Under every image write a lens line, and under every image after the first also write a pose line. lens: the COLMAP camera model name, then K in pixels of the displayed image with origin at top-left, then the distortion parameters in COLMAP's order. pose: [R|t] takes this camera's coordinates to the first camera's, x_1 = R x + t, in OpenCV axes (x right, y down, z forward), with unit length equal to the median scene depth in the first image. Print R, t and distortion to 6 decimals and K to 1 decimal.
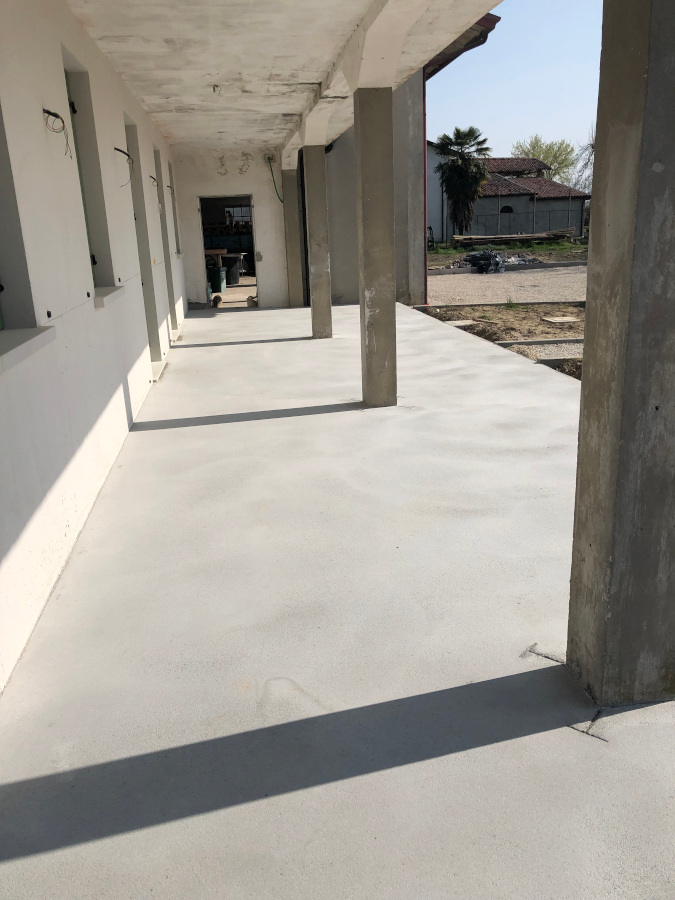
lens RADIAL K [[746.5, 0, 337.5], [0, 746.5, 450.0], [0, 0, 1]] dist [0.000384, 0.017373]
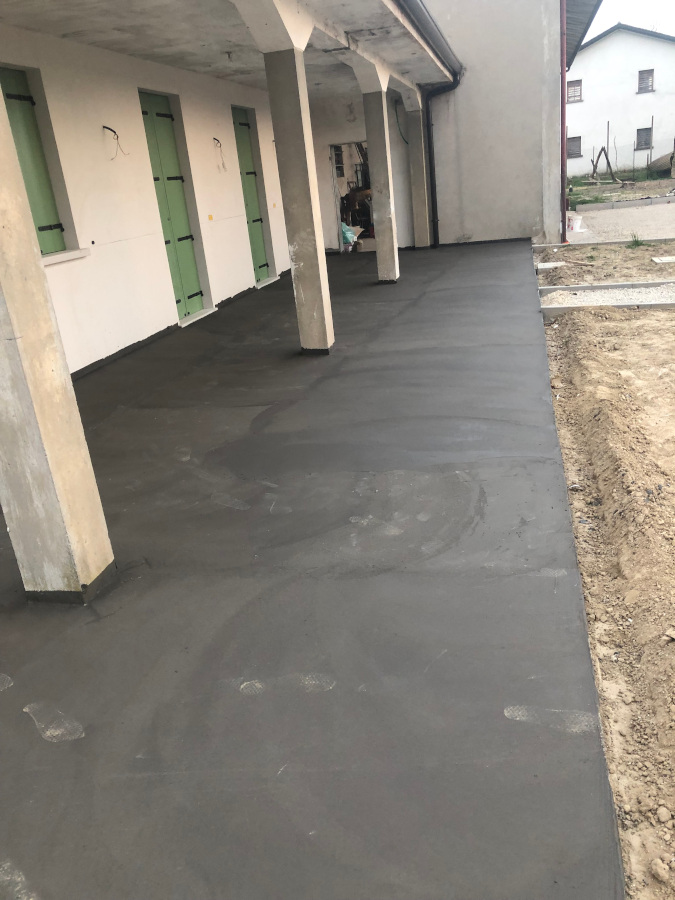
lens RADIAL K [[746.5, 0, 337.5], [0, 746.5, 450.0], [0, 0, 1]] dist [0.000384, 0.017373]
pose [[0.930117, 0.070487, -0.360436, 1.308705], [-0.040525, 0.995114, 0.090028, -0.052820], [0.365021, -0.069130, 0.928429, 0.021264]]
